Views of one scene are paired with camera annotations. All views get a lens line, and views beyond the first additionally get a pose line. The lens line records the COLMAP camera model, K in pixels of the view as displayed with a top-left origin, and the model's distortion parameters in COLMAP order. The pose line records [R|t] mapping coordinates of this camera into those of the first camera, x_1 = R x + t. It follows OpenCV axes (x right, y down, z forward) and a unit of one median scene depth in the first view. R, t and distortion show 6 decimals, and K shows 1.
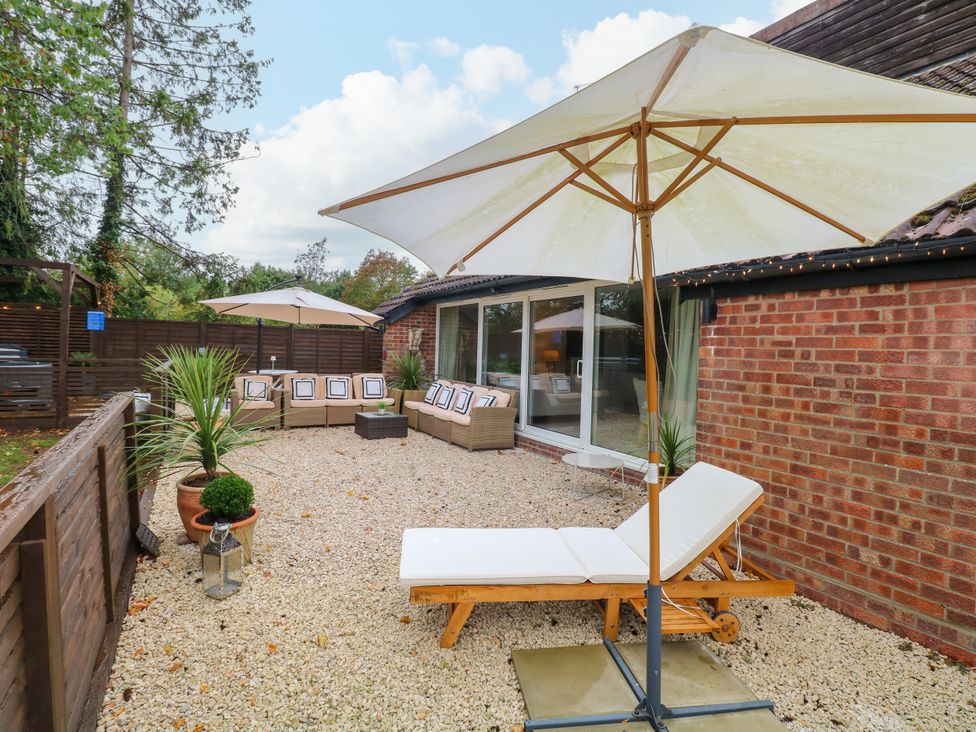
lens RADIAL K [[511.2, 0, 487.6], [0, 511.2, 351.4], [0, 0, 1]] dist [-0.004638, -0.000760]
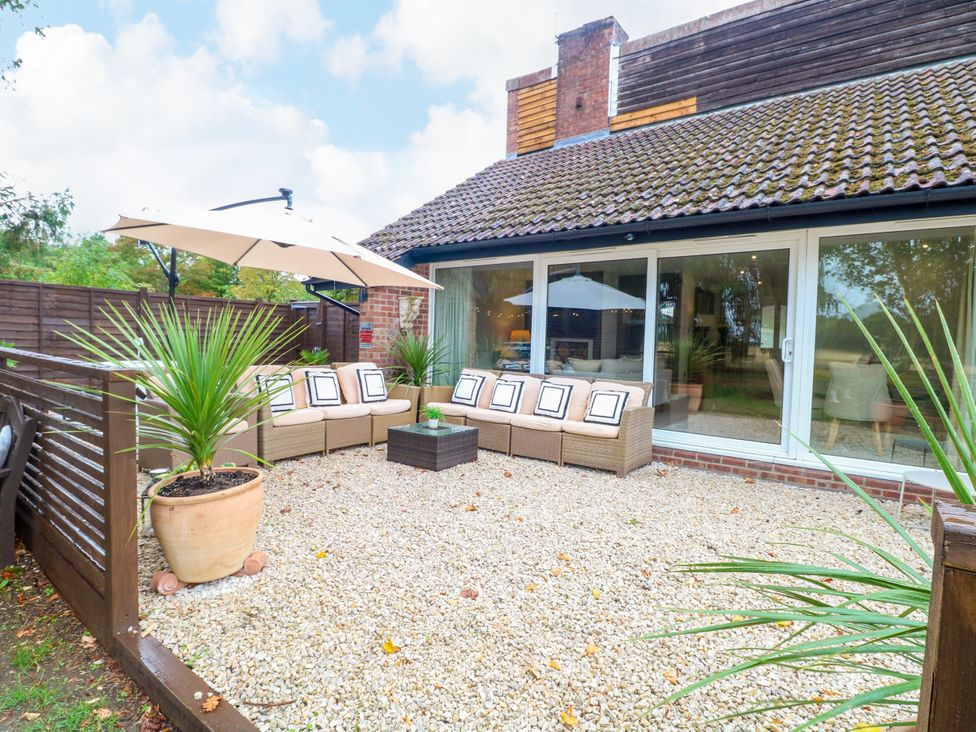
lens RADIAL K [[511.2, 0, 487.6], [0, 511.2, 351.4], [0, 0, 1]] dist [-0.004638, -0.000760]
pose [[0.919543, -0.017185, 0.392615, -0.350700], [0.003498, 0.999362, 0.035549, 0.006298], [-0.392975, -0.031316, 0.919016, 0.358830]]
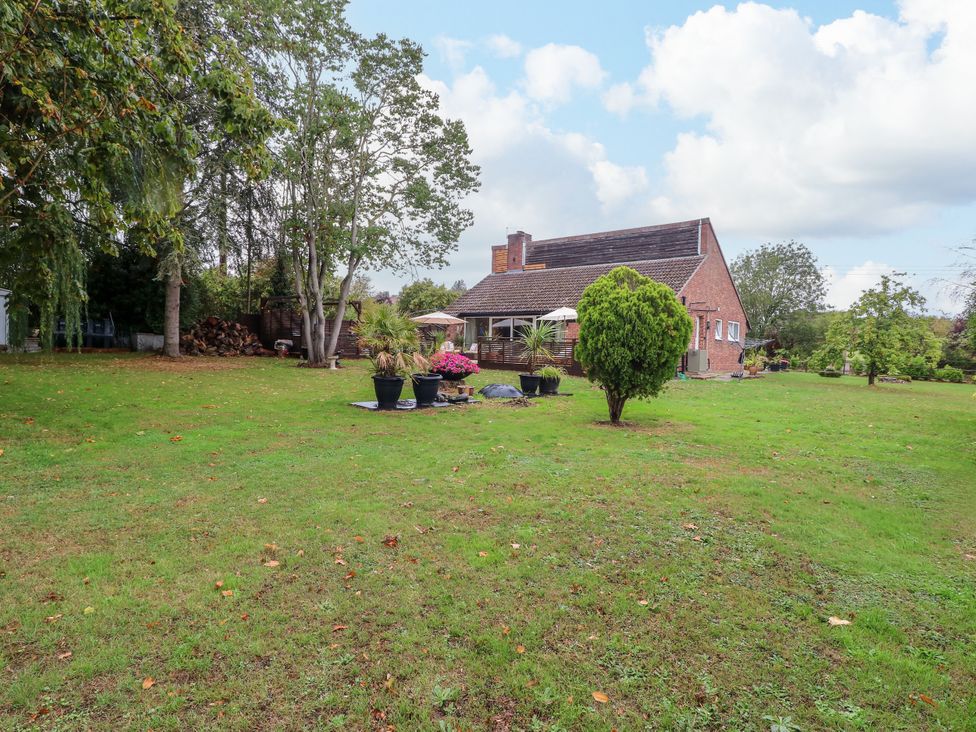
lens RADIAL K [[511.2, 0, 487.6], [0, 511.2, 351.4], [0, 0, 1]] dist [-0.004638, -0.000760]
pose [[0.943855, -0.010124, 0.330206, -1.006351], [0.002852, 0.999743, 0.022499, 0.035440], [-0.330349, -0.020294, 0.943641, -1.825839]]
